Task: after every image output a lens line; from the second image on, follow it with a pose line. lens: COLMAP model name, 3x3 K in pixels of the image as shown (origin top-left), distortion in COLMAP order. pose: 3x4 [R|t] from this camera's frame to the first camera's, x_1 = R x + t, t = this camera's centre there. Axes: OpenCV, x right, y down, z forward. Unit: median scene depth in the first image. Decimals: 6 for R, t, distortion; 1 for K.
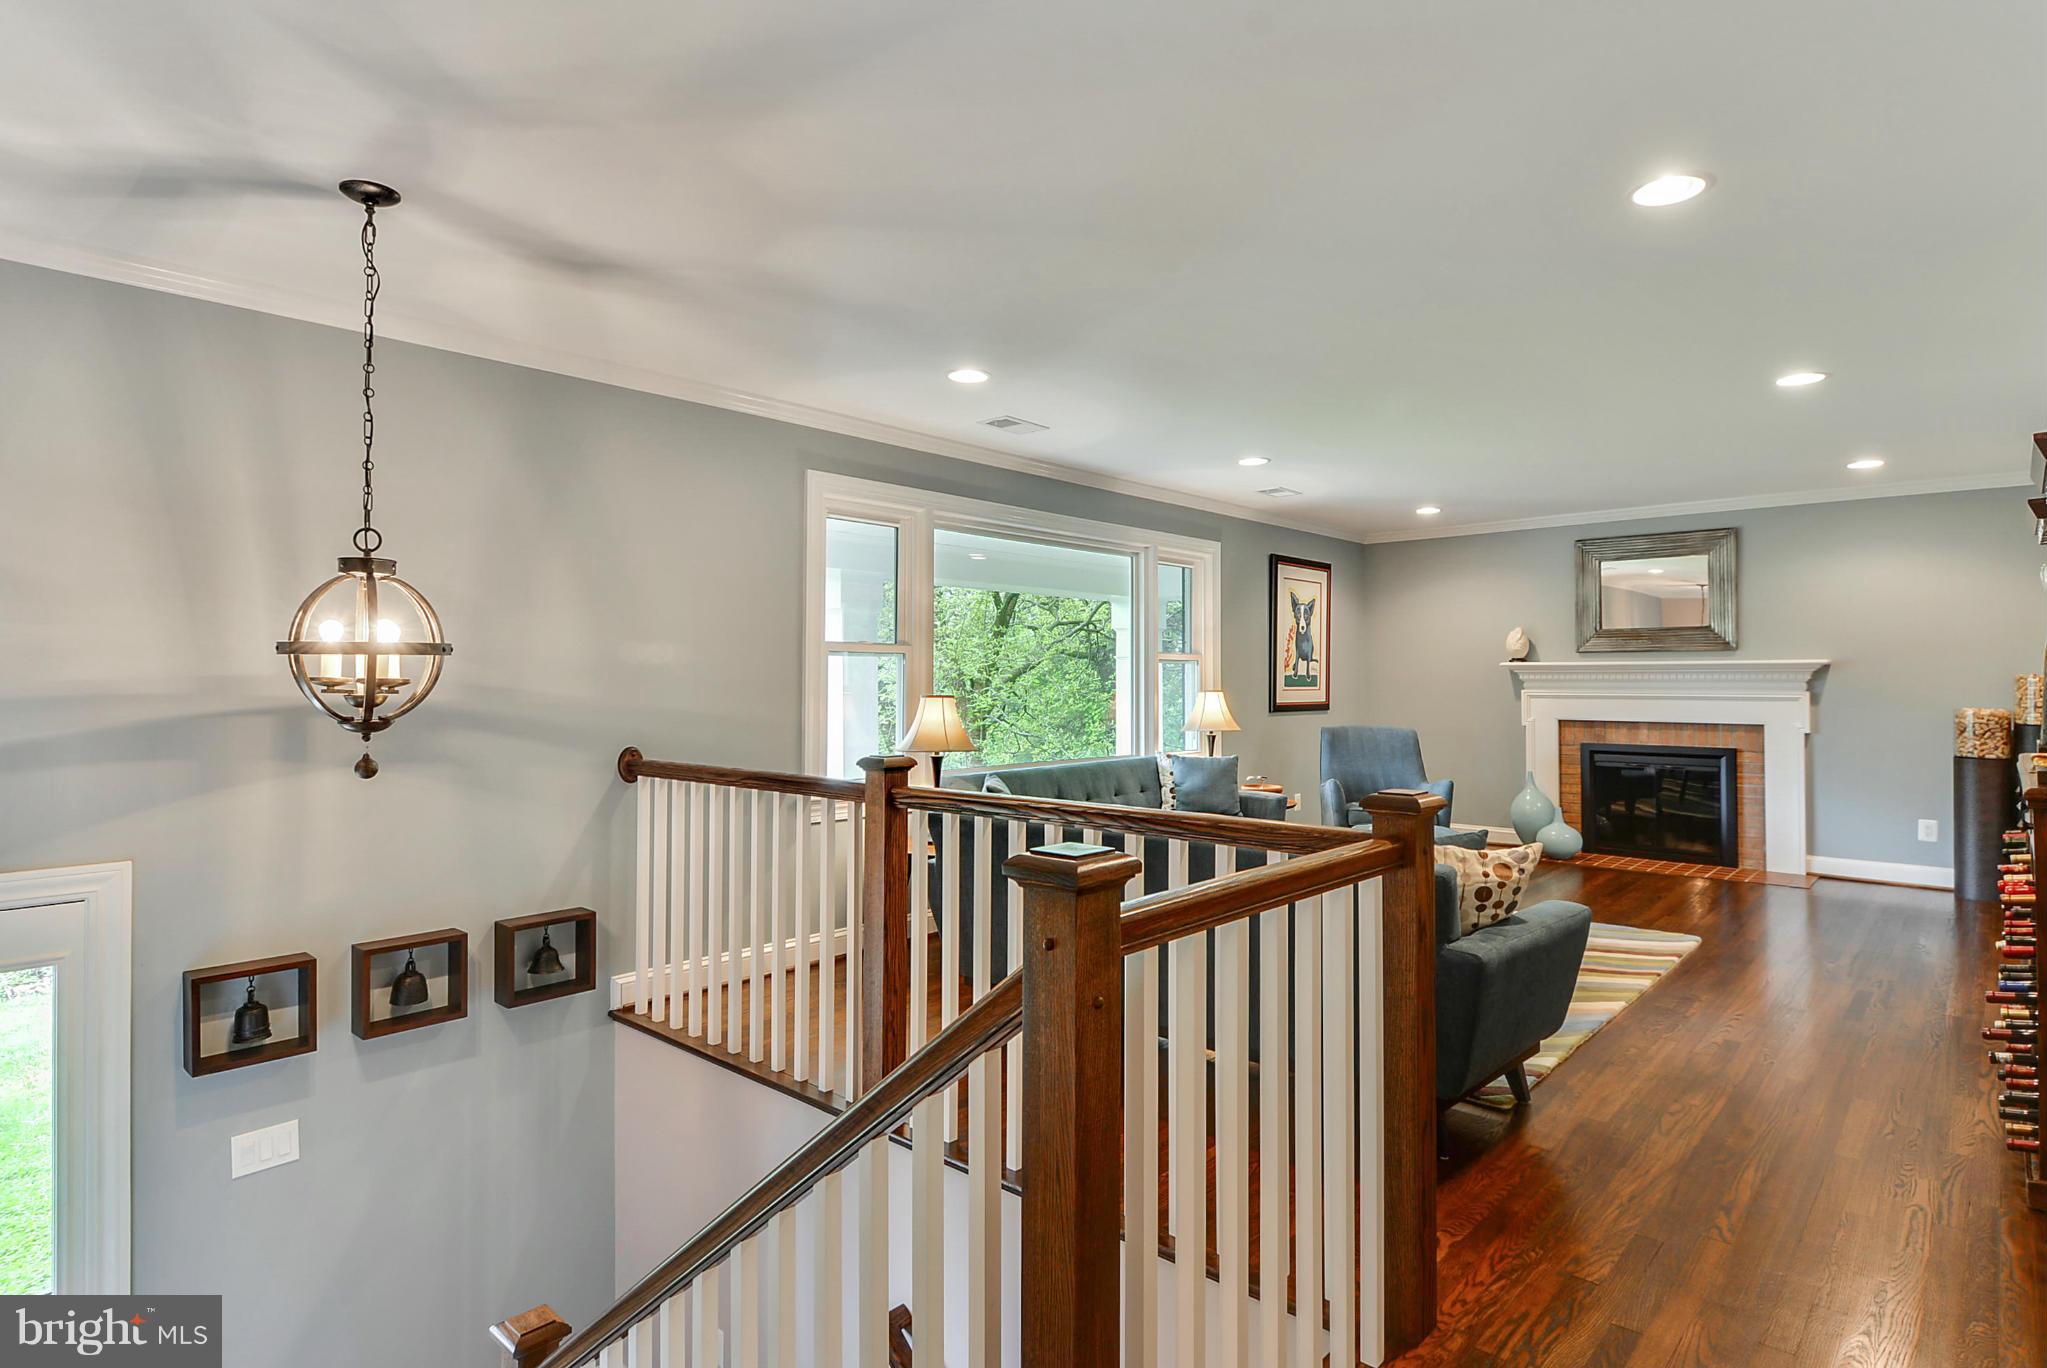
lens RADIAL K [[1072.2, 0, 1031.2], [0, 1072.2, 690.8], [0, 0, 1]] dist [-0.000804, -0.000998]
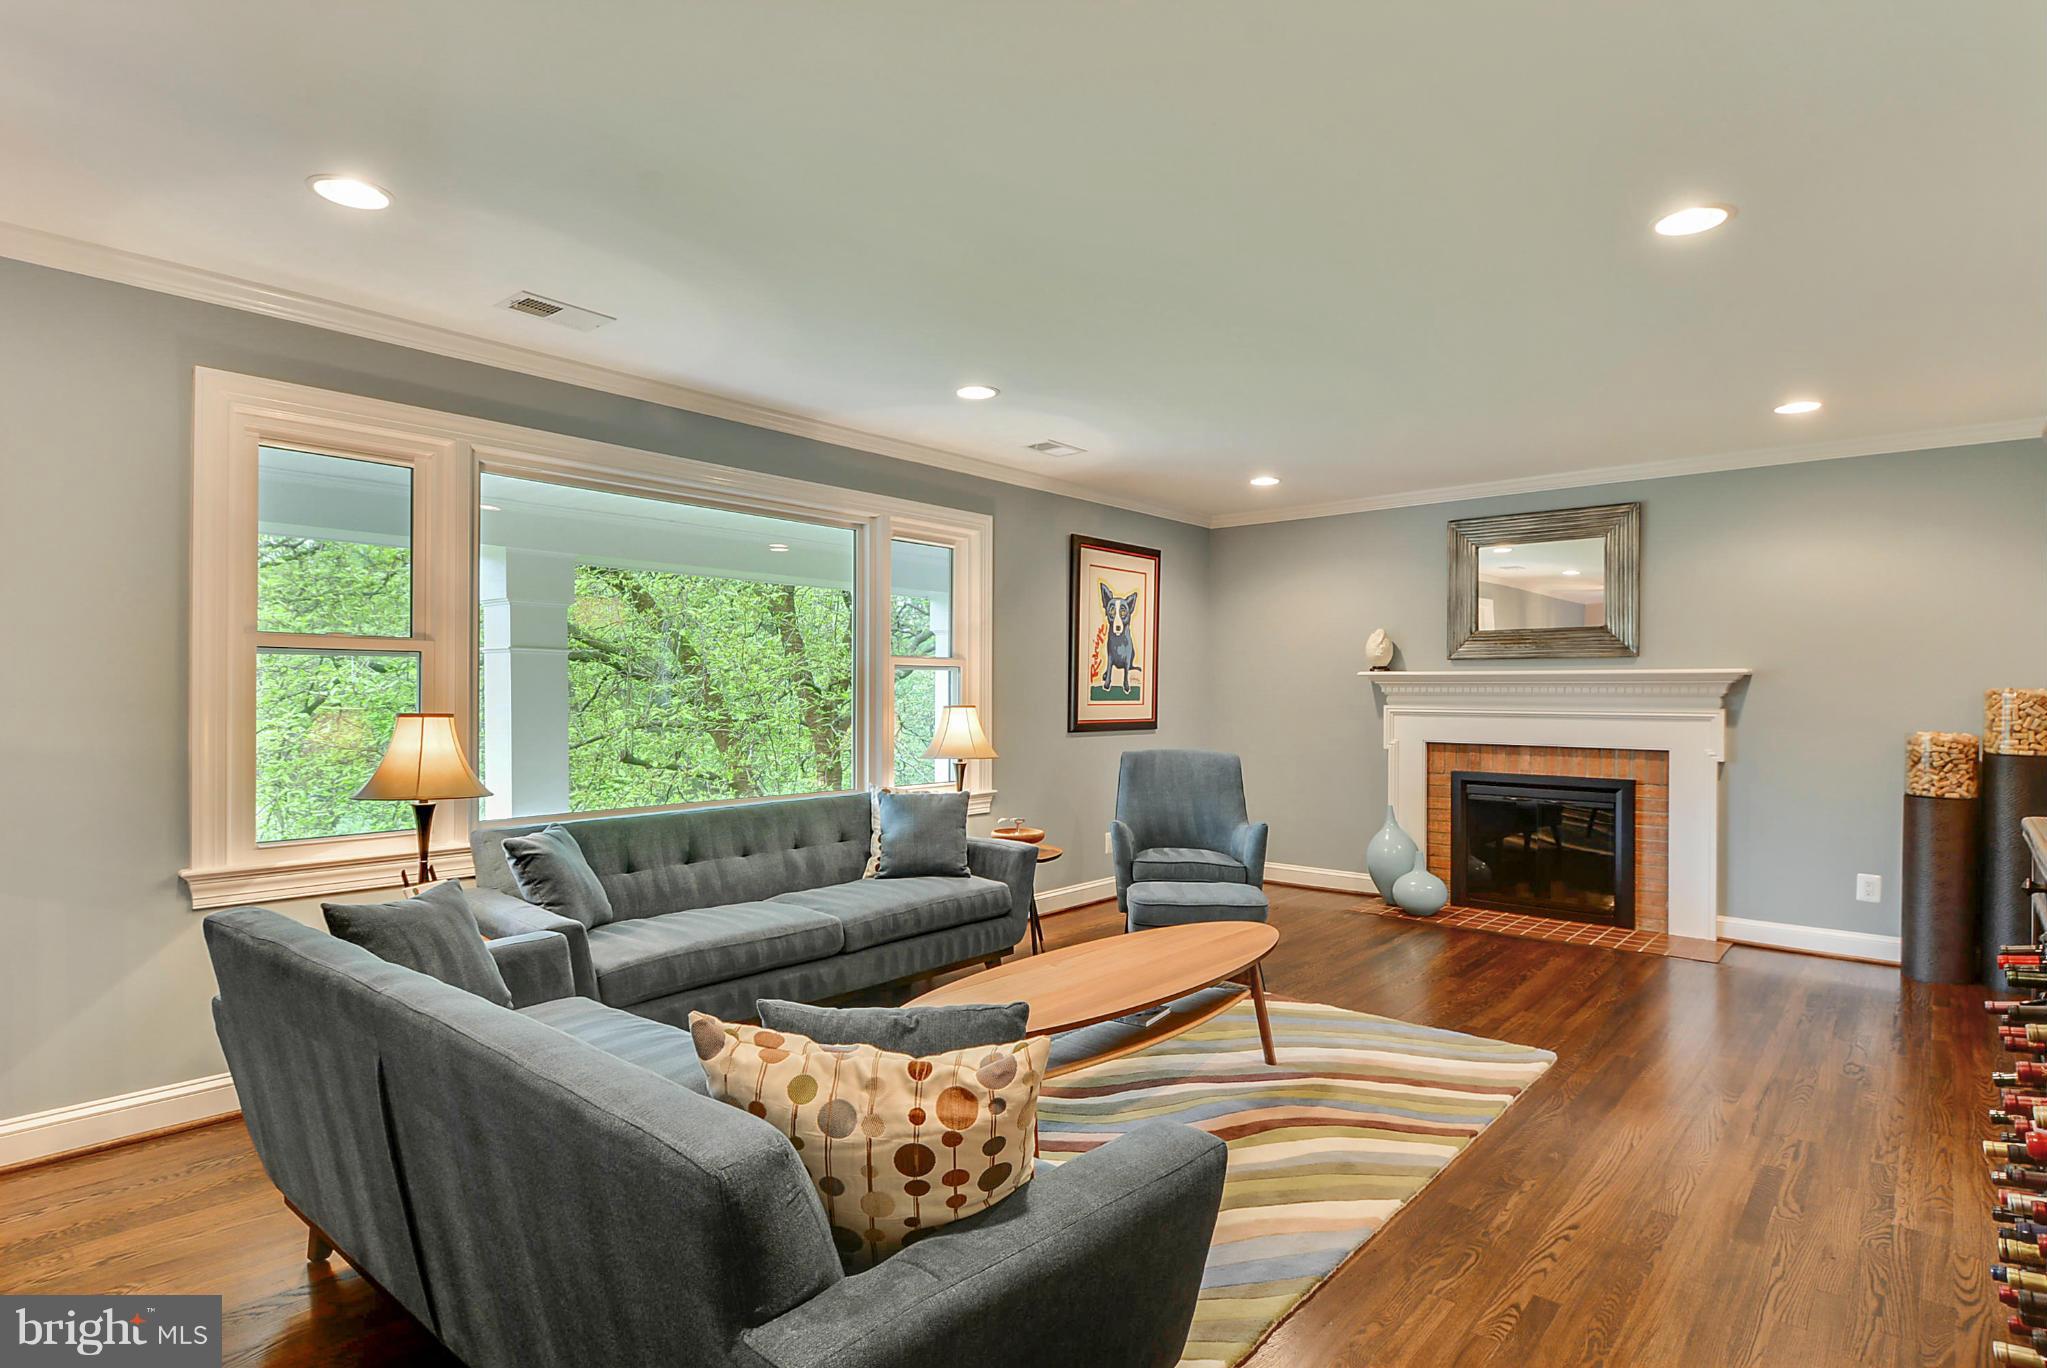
lens RADIAL K [[1061.4, 0, 1025.2], [0, 1061.4, 724.1], [0, 0, 1]] dist [-0.001902, -0.000326]
pose [[0.999678, 0.003019, 0.025182, 0.184176], [-0.003513, 0.999802, 0.019588, -0.001540], [-0.025118, -0.019670, 0.999491, 0.223248]]
